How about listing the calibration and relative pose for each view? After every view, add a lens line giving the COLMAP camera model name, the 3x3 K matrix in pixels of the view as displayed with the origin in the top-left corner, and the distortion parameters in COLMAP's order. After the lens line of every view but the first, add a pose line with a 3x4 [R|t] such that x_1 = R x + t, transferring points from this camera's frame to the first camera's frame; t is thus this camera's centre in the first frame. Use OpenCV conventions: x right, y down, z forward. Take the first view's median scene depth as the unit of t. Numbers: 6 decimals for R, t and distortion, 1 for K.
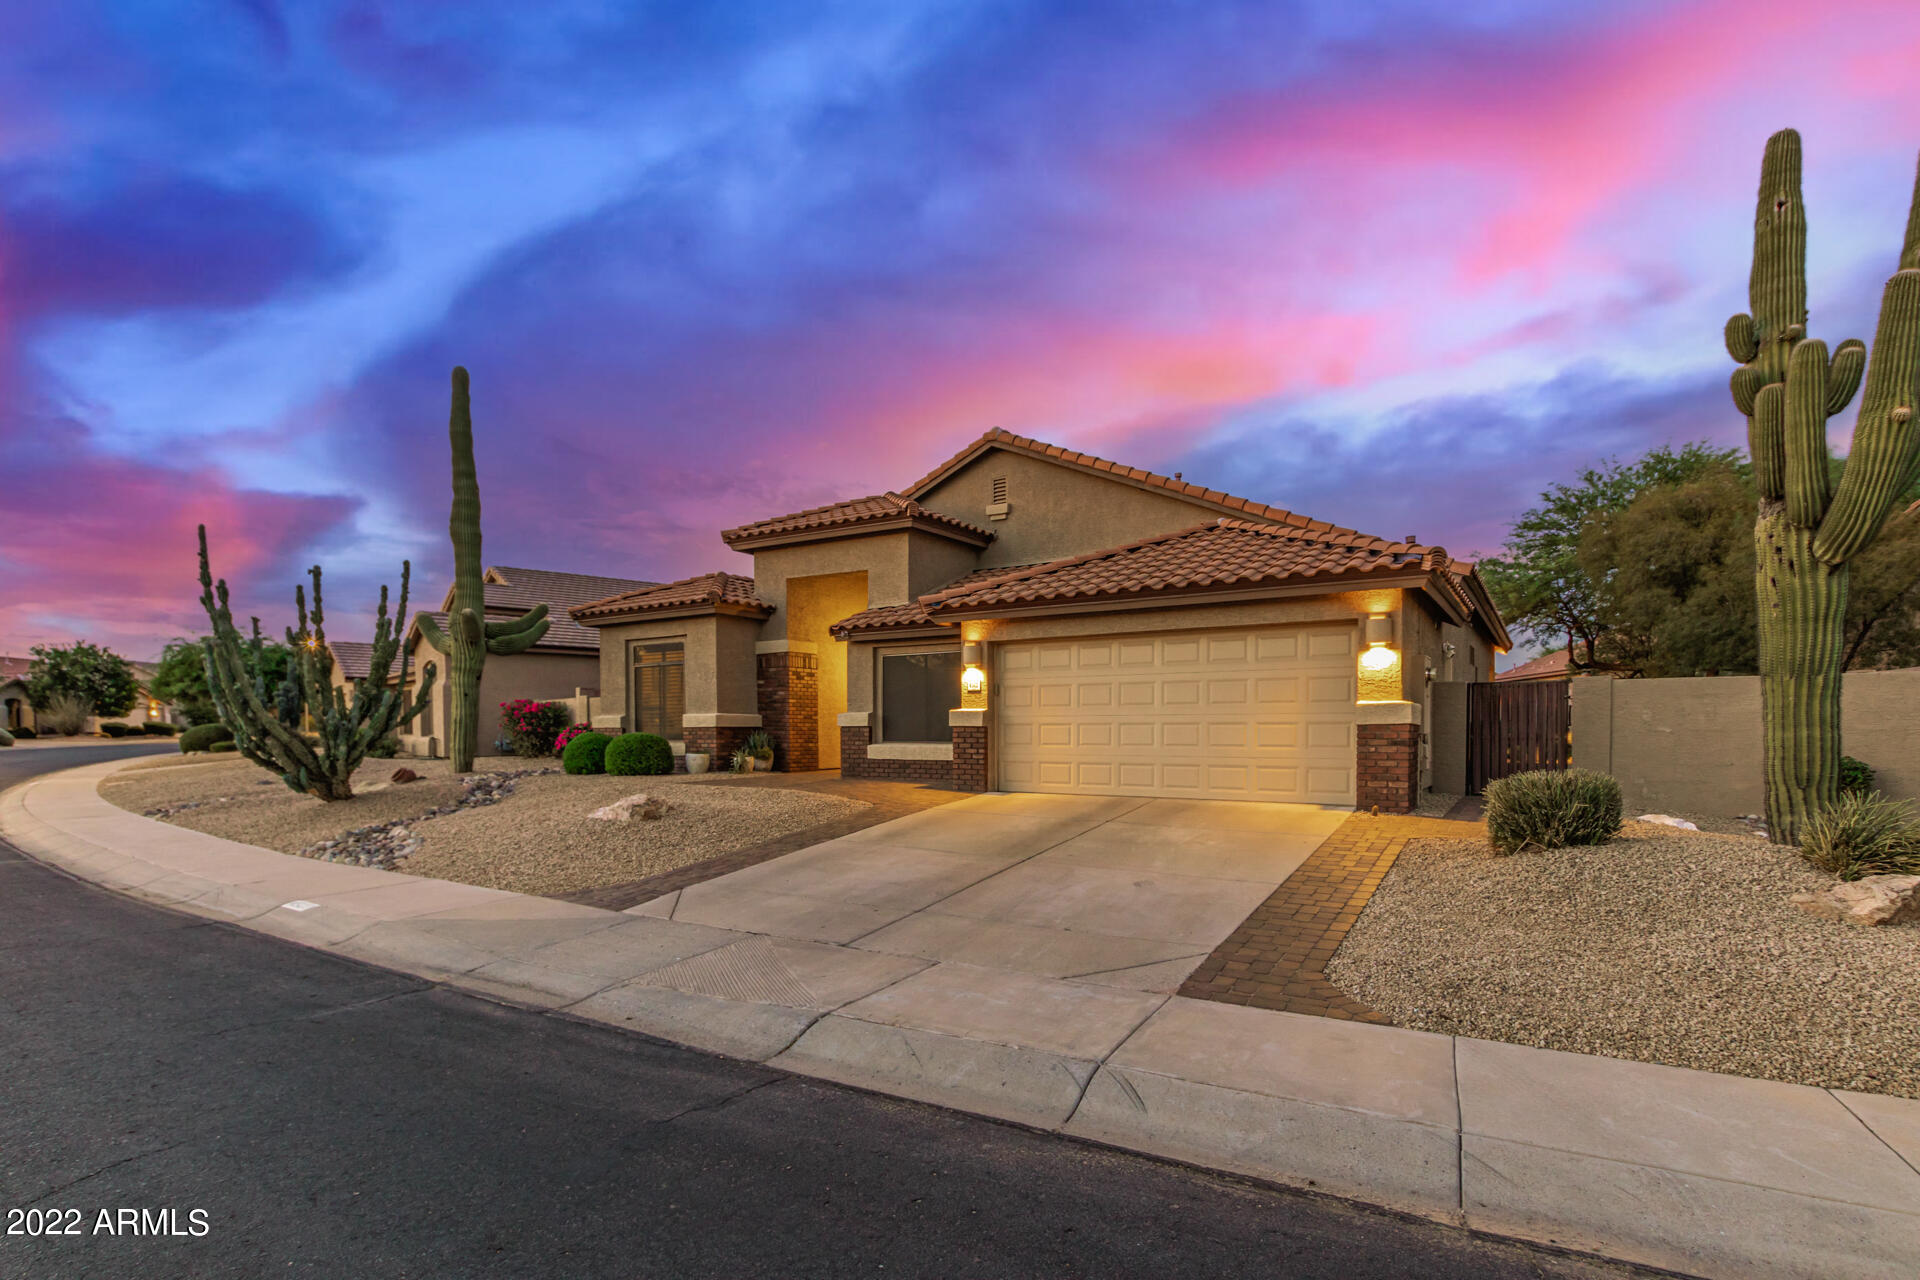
lens RADIAL K [[897.0, 0, 960.2], [0, 897.0, 723.8], [0, 0, 1]] dist [-0.000904, -0.000067]
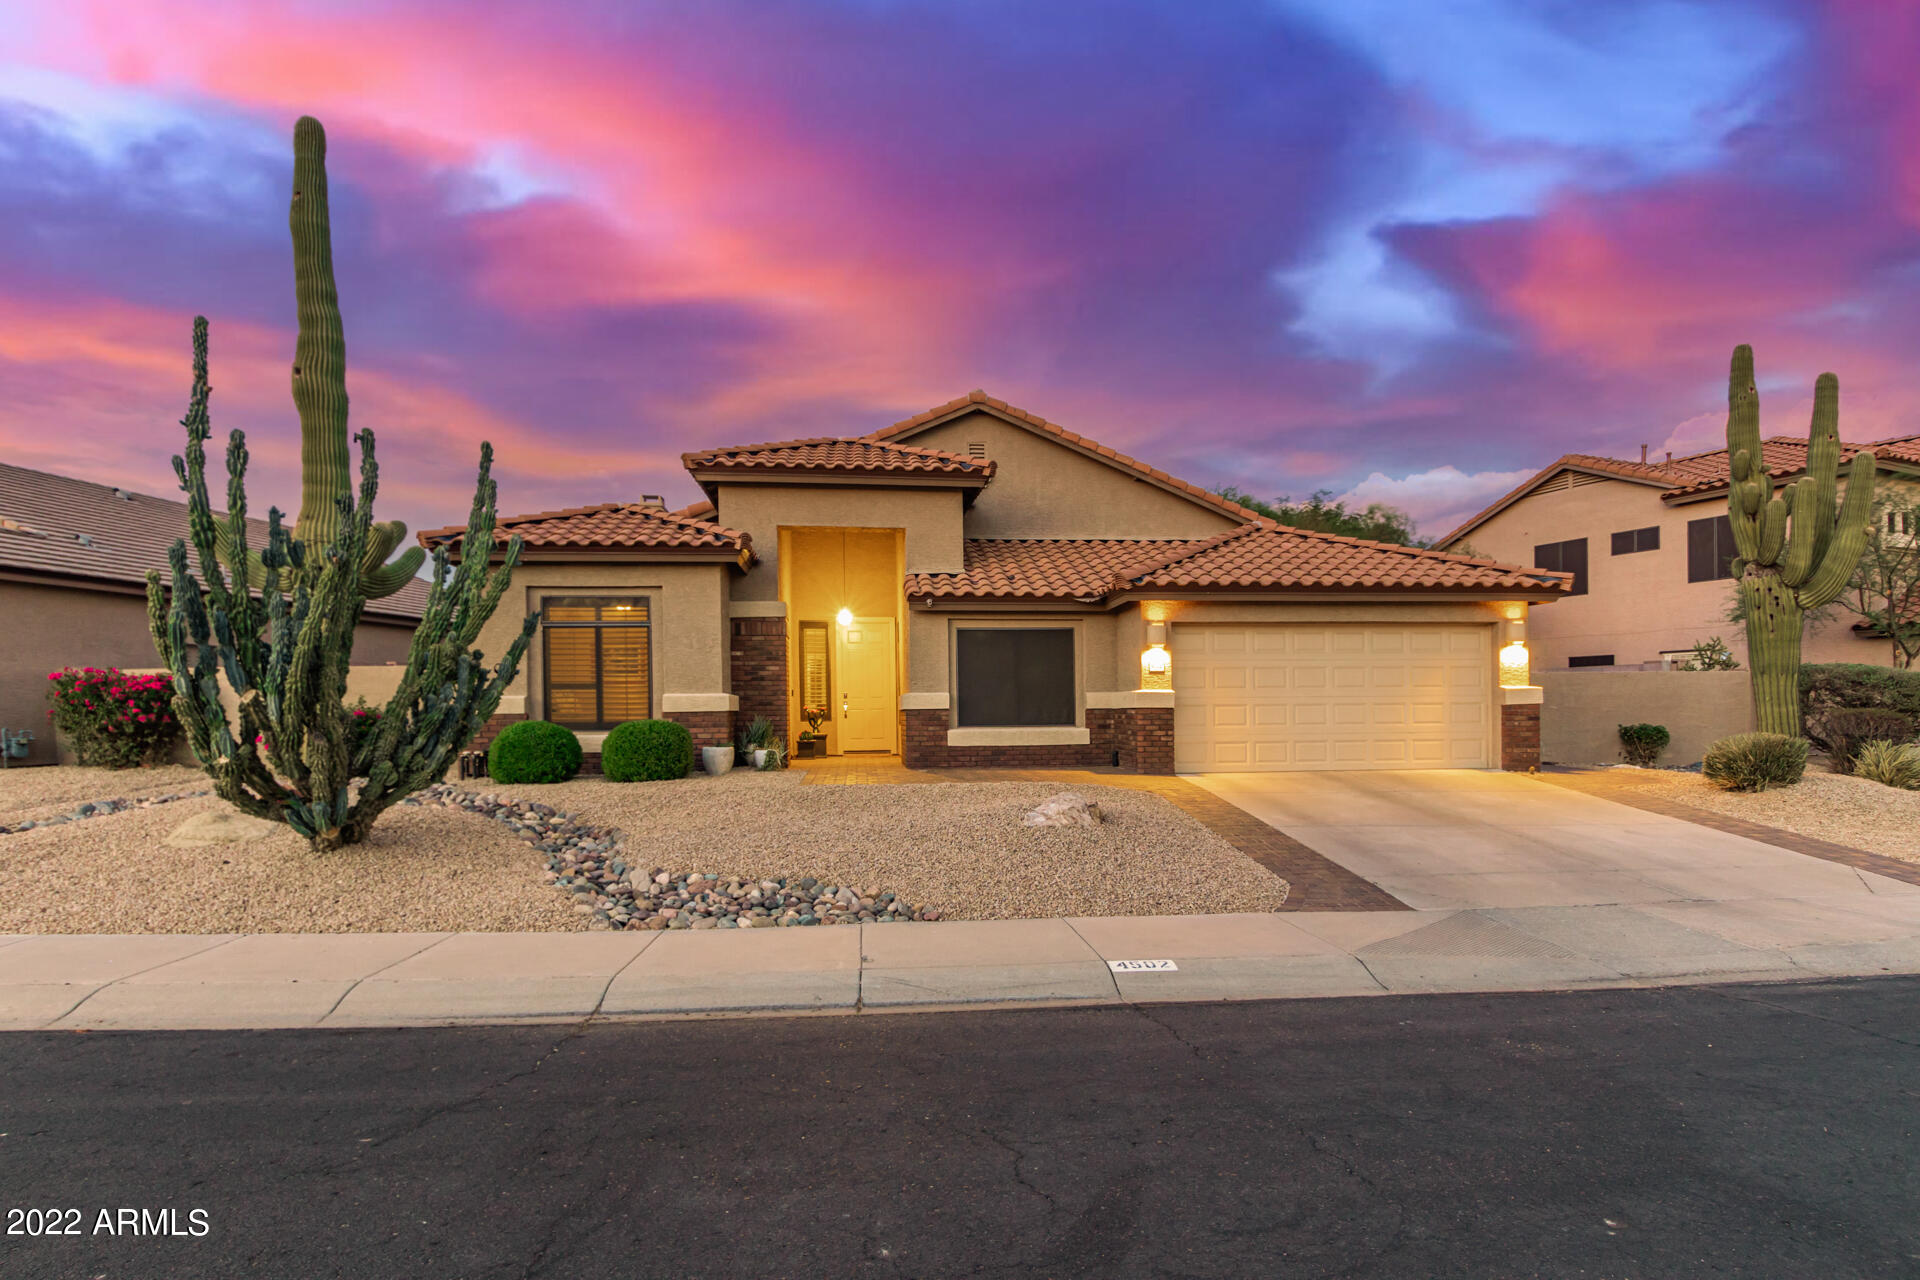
lens RADIAL K [[968.2, 0, 959.1], [0, 968.2, 687.2], [0, 0, 1]] dist [0.000814, -0.000230]
pose [[0.791416, 0.008068, 0.611224, -0.750544], [0.003419, 0.999839, -0.017624, -0.001910], [-0.611268, 0.016038, 0.791261, 0.275877]]
